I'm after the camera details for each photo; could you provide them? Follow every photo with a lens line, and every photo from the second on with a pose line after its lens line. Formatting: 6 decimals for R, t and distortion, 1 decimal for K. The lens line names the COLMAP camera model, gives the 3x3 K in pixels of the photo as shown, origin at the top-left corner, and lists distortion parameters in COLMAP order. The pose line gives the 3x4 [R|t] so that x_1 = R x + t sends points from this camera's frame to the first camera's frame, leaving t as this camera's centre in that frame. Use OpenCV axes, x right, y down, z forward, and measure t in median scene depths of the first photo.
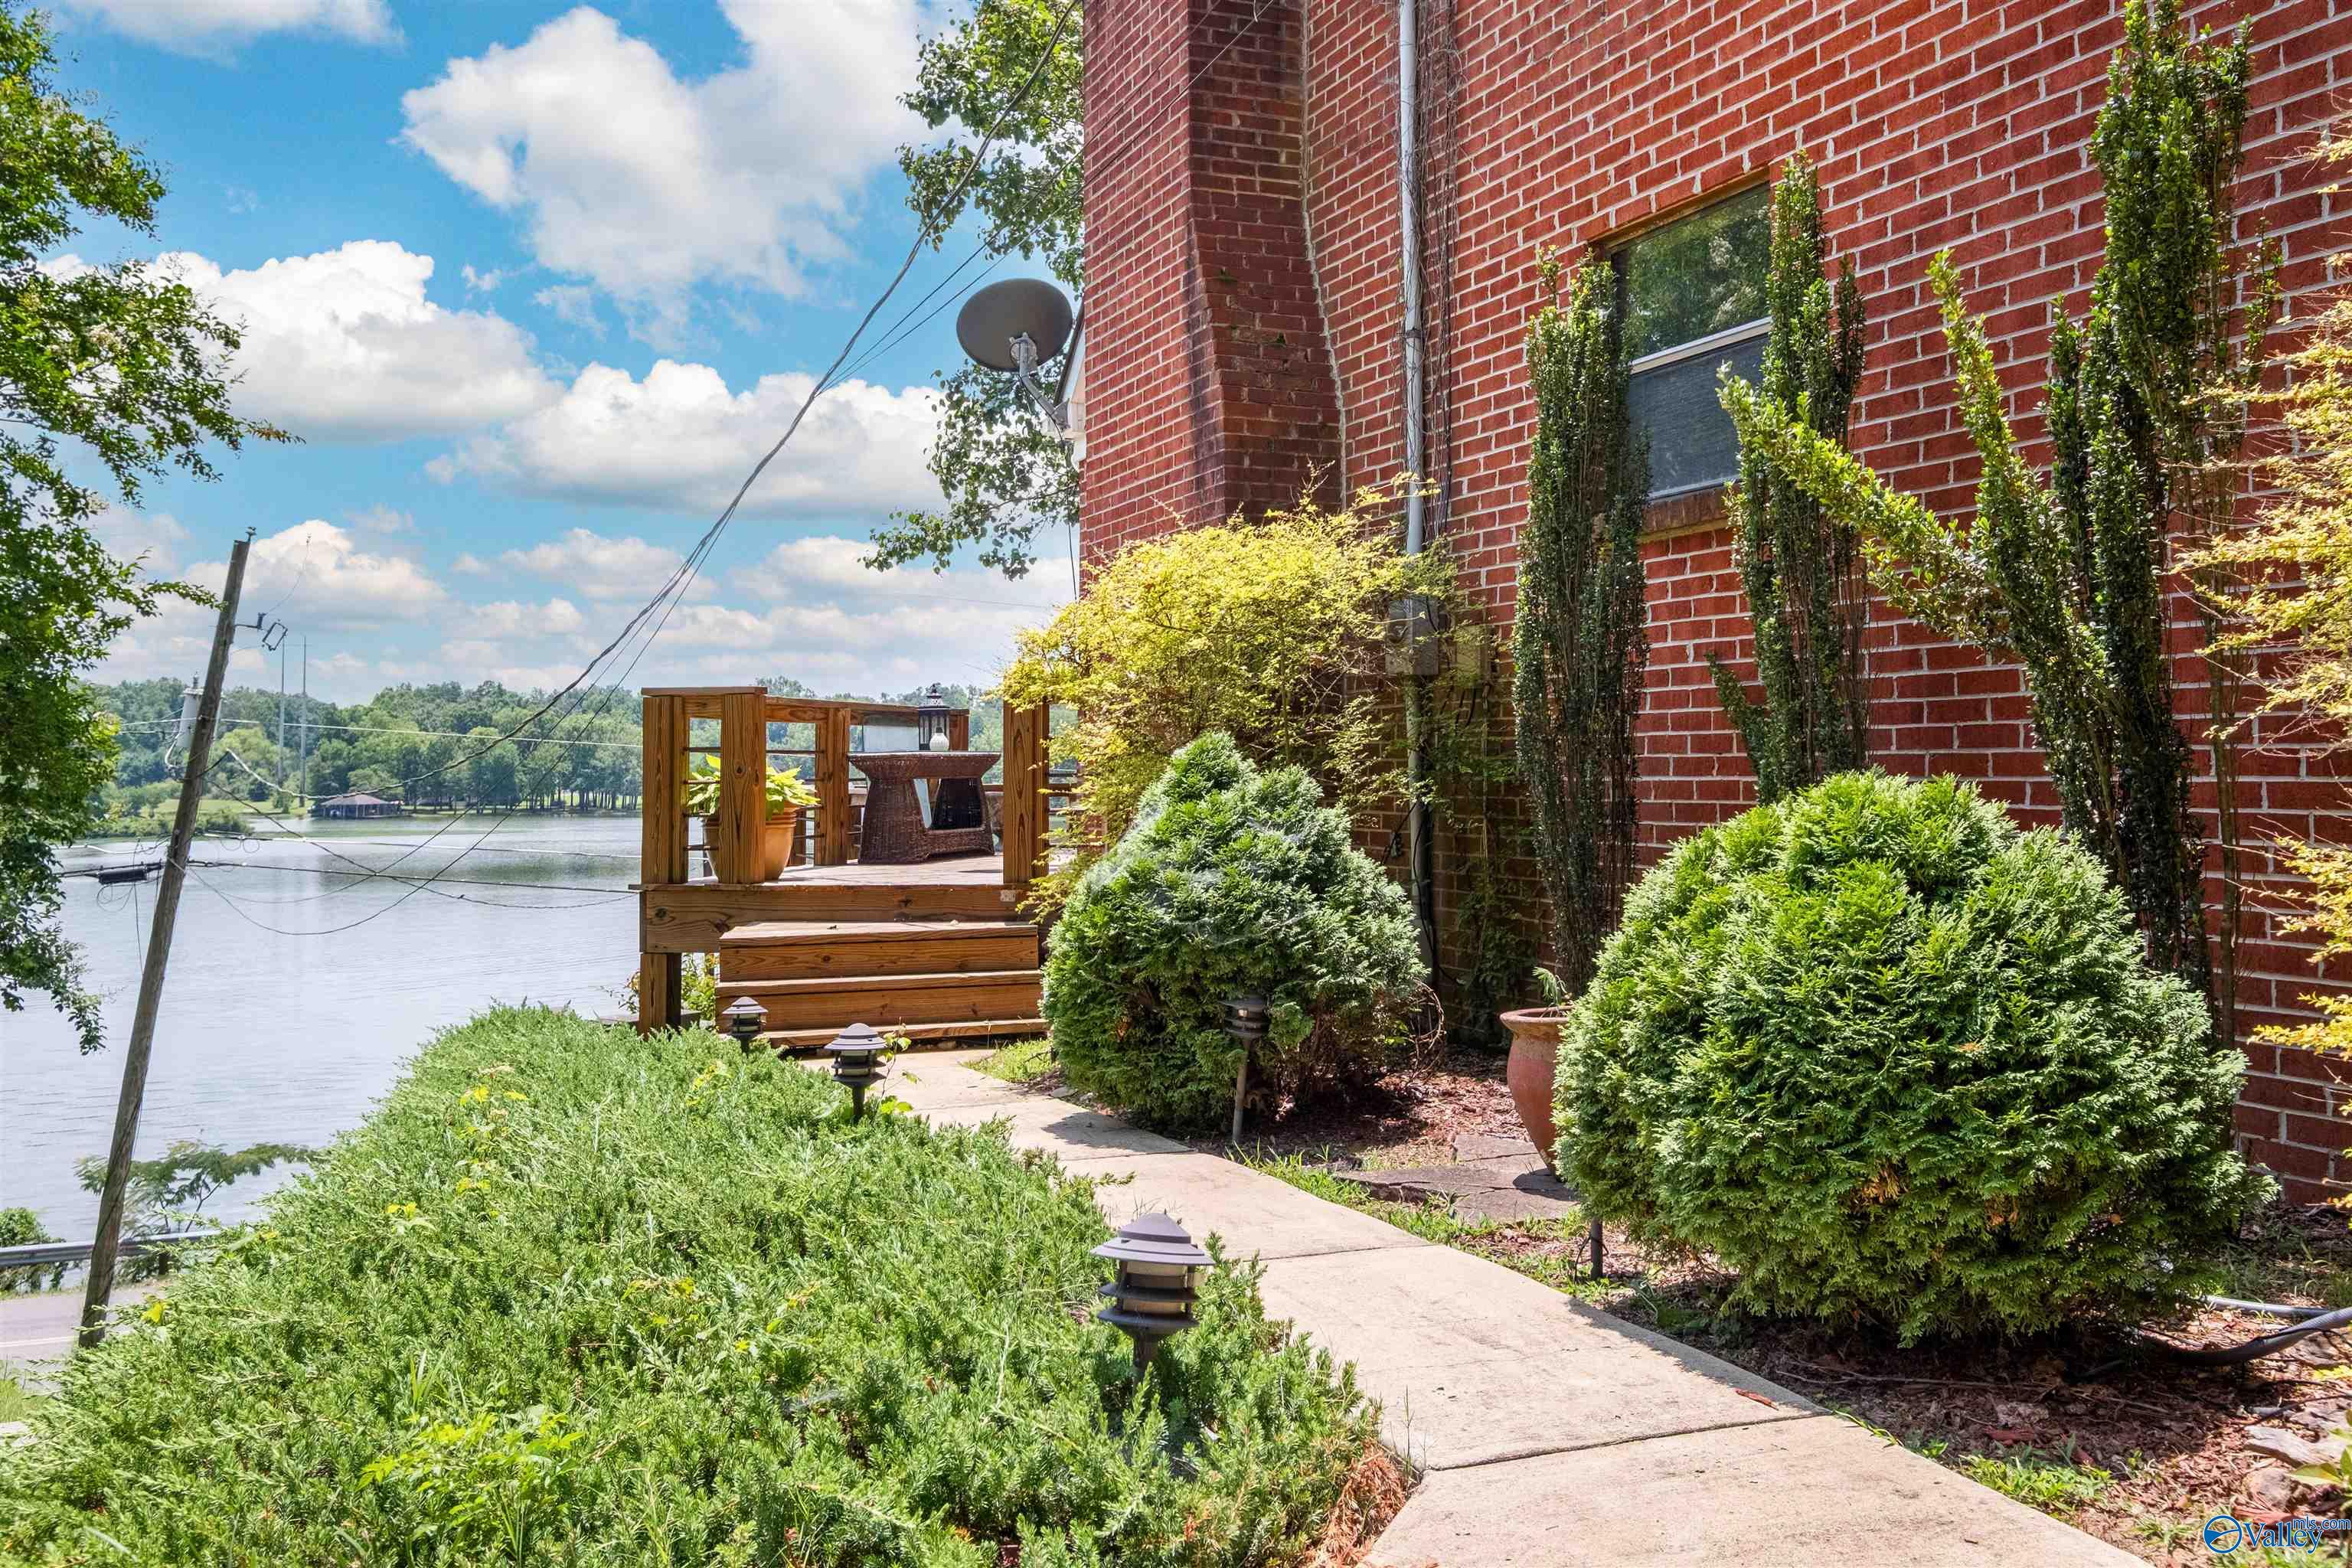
lens RADIAL K [[1962.8, 0, 1173.8], [0, 1962.8, 766.0], [0, 0, 1]] dist [0.024387, 0.002401]
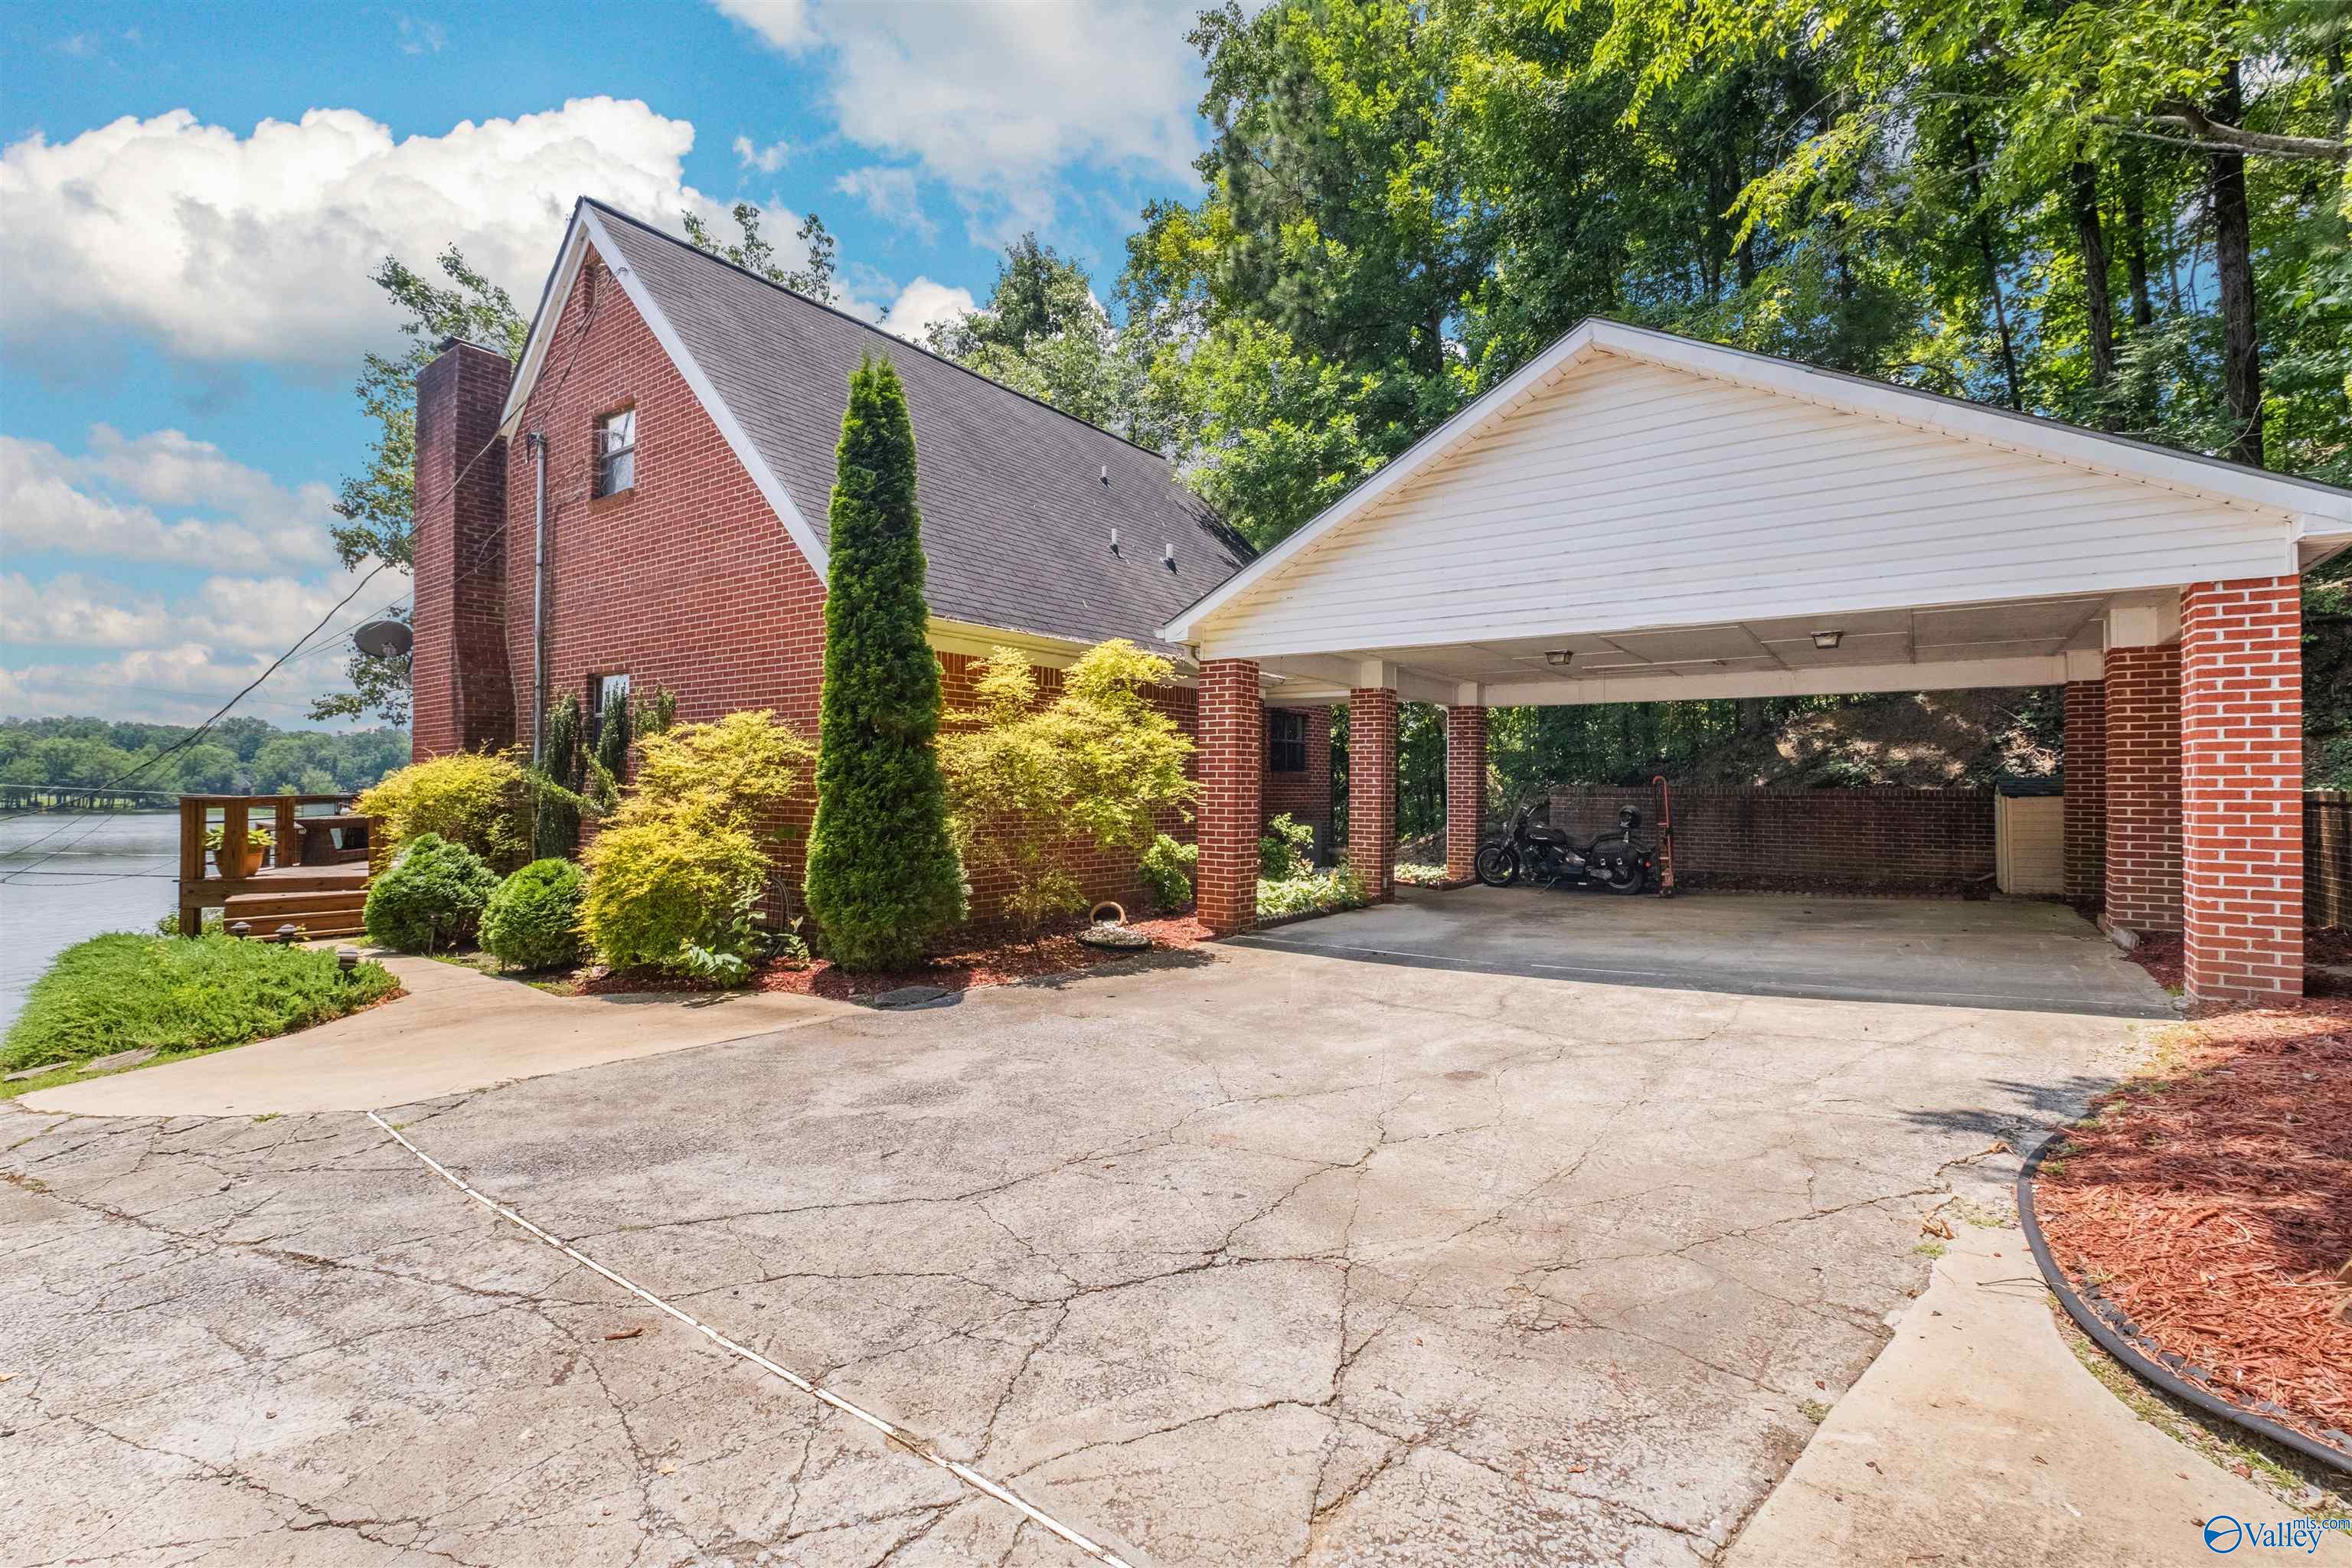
lens RADIAL K [[1031.0, 0, 1171.8], [0, 1031.0, 799.6], [0, 0, 1]] dist [0.004027, -0.003382]
pose [[0.861772, 0.006036, 0.507259, 0.129702], [-0.012669, 0.999873, 0.009627, -0.064068], [-0.507137, -0.014723, 0.861740, -0.683391]]
